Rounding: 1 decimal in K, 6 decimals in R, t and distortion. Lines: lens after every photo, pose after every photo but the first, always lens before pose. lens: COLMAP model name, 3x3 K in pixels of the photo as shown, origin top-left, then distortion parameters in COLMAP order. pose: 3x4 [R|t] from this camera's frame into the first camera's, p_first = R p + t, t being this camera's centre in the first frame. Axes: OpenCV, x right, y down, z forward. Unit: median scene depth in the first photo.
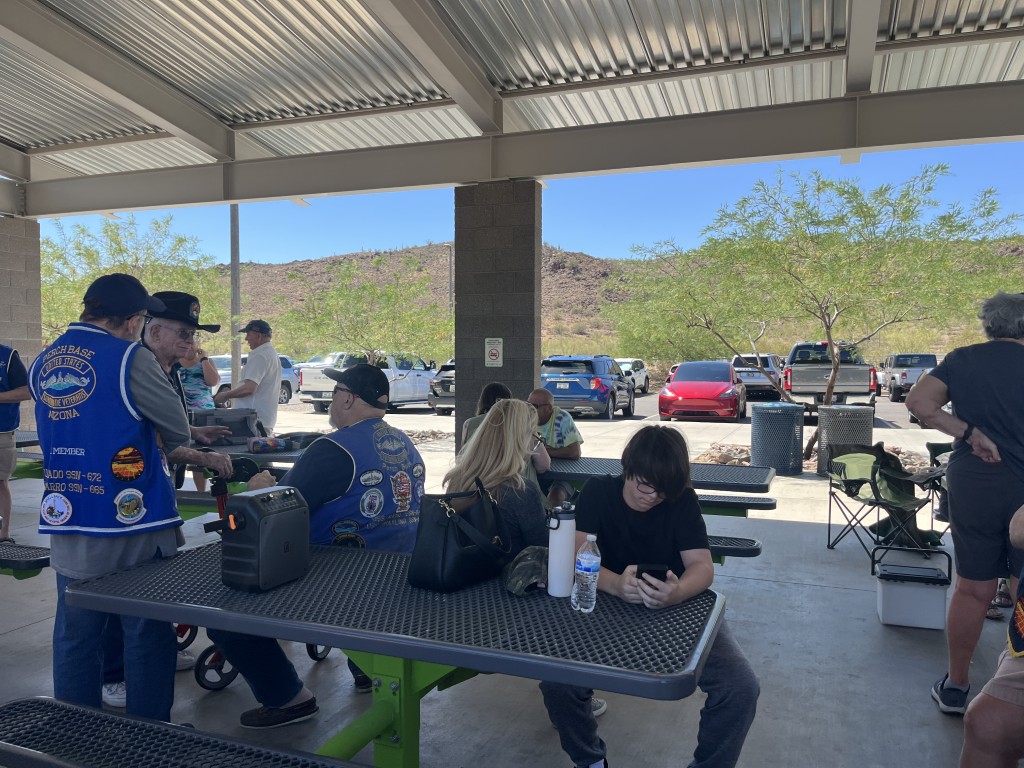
lens RADIAL K [[772.5, 0, 517.9], [0, 772.5, 388.6], [0, 0, 1]] dist [0.066203, -0.093086]
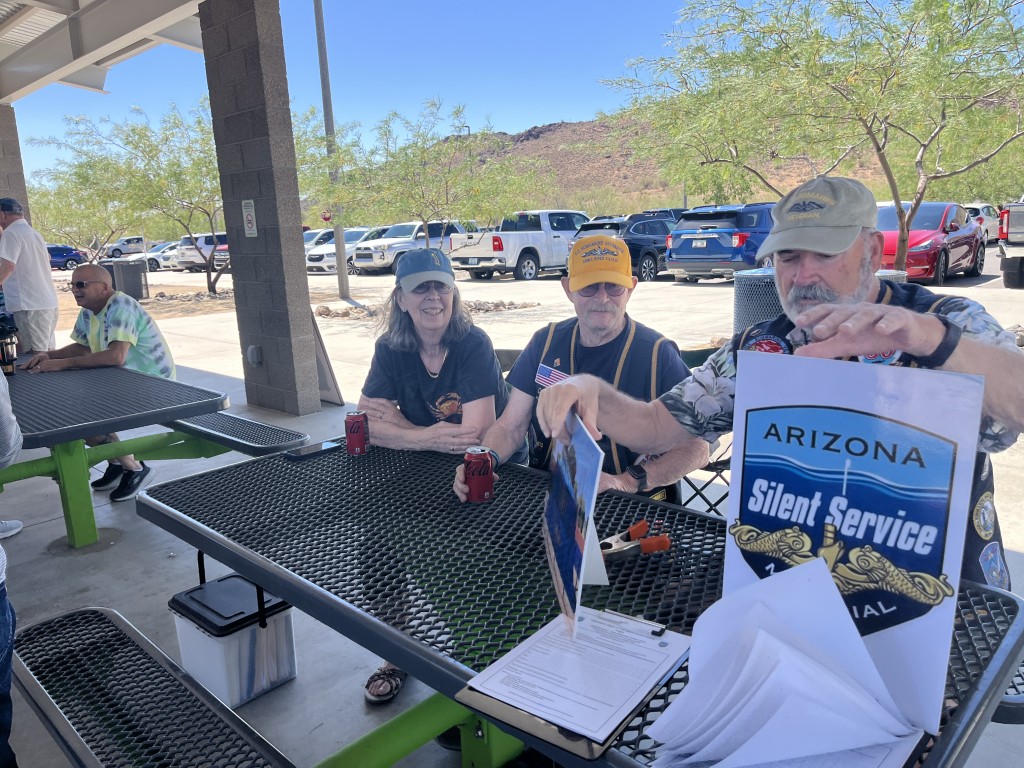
lens RADIAL K [[772.5, 0, 510.8], [0, 772.5, 392.5], [0, 0, 1]] dist [0.066203, -0.093086]
pose [[0.919859, 0.041045, -0.390096, 0.206101], [0.031984, 0.983350, 0.178885, -0.002183], [0.390944, -0.177026, 0.903230, 0.131708]]
